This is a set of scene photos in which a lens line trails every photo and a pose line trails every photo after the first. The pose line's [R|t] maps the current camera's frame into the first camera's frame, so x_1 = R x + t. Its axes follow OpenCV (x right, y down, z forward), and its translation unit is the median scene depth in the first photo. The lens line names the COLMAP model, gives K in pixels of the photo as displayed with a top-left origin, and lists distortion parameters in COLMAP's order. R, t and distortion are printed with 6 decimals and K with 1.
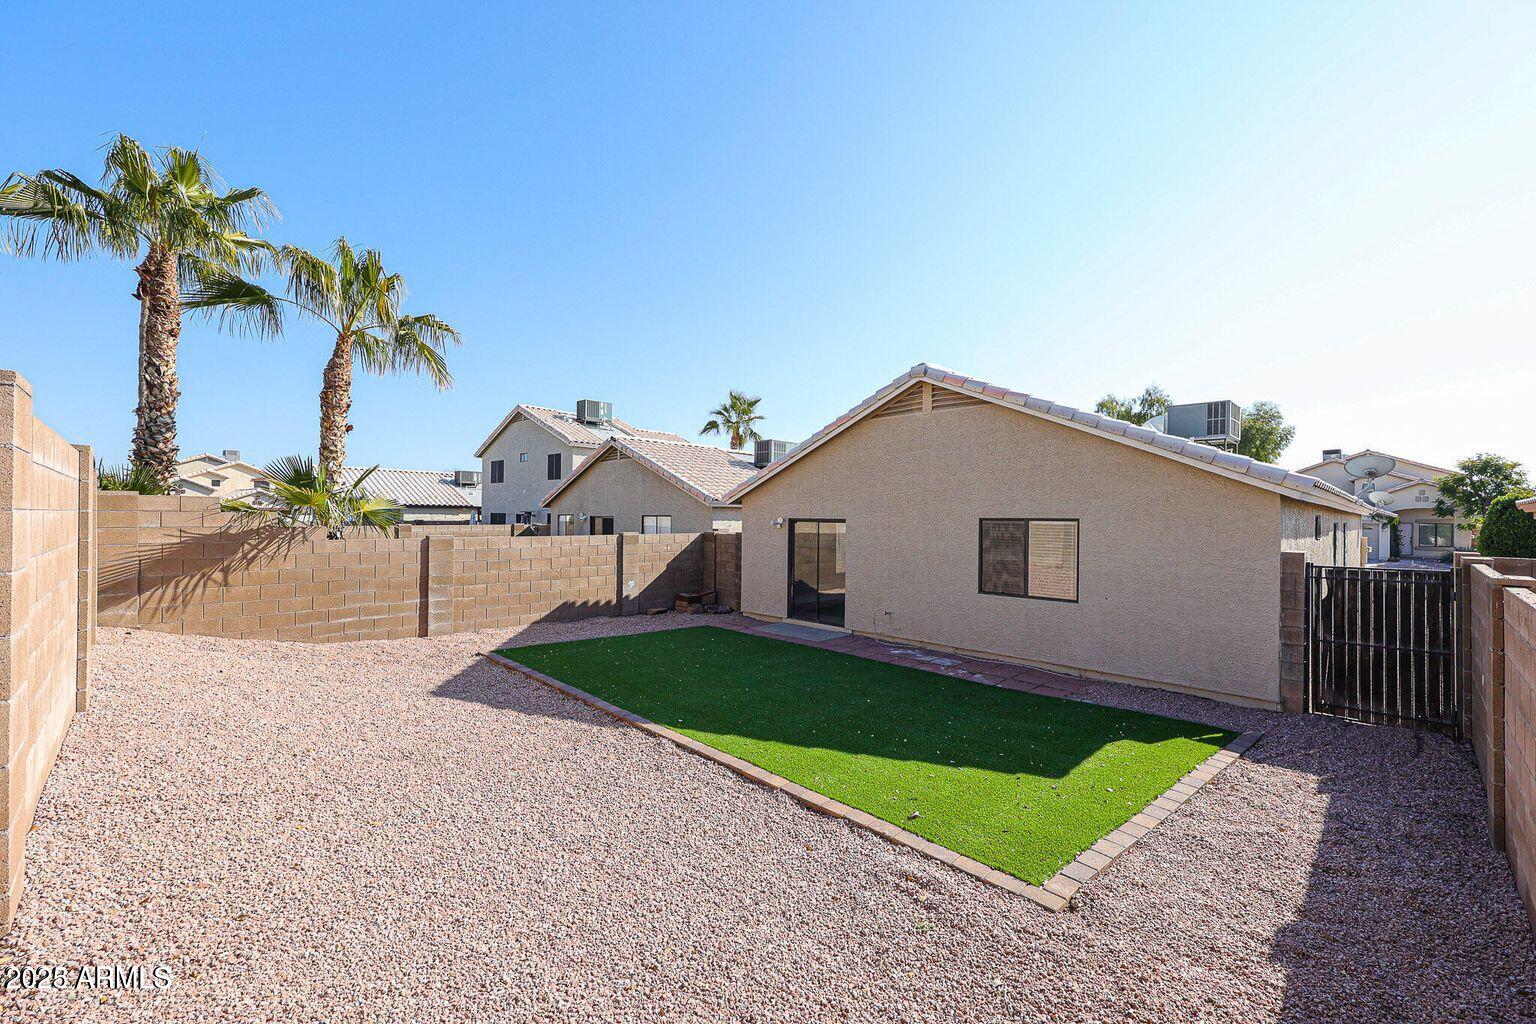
lens RADIAL K [[624.5, 0, 763.3], [0, 624.5, 509.0], [0, 0, 1]] dist [0.002361, 0.000144]
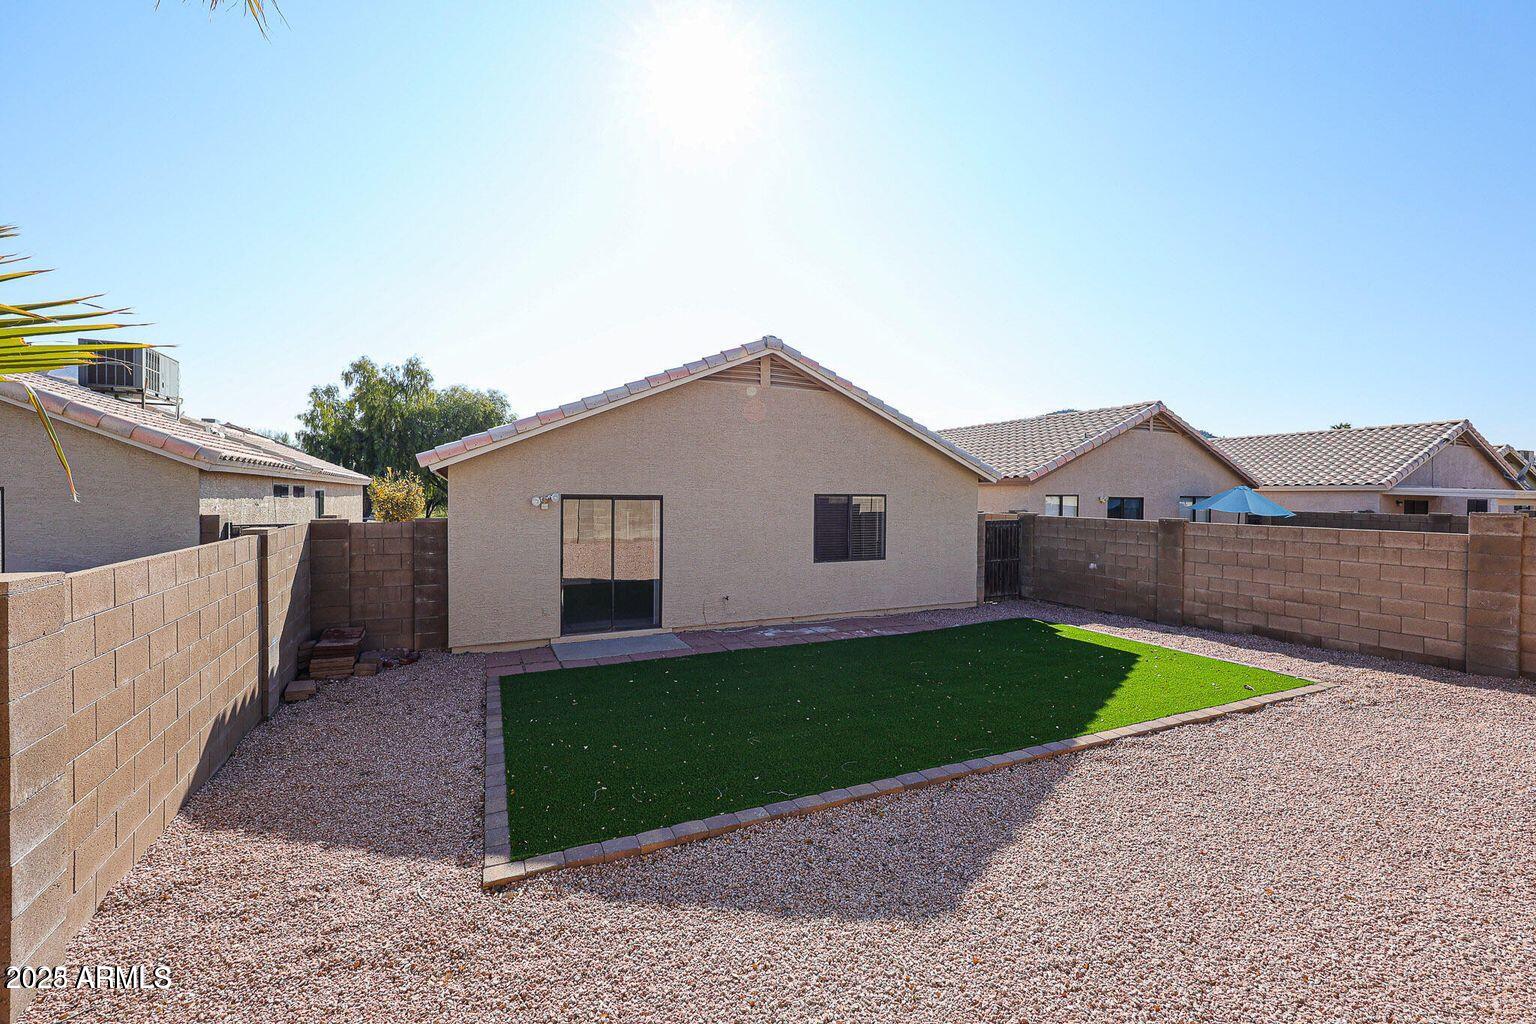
lens RADIAL K [[624.5, 0, 763.3], [0, 624.5, 509.0], [0, 0, 1]] dist [0.002361, 0.000144]
pose [[0.327039, -0.028308, 0.944587, -0.756904], [-0.015572, 0.999254, 0.035338, 0.003506], [-0.944882, -0.026266, 0.326354, 0.768318]]
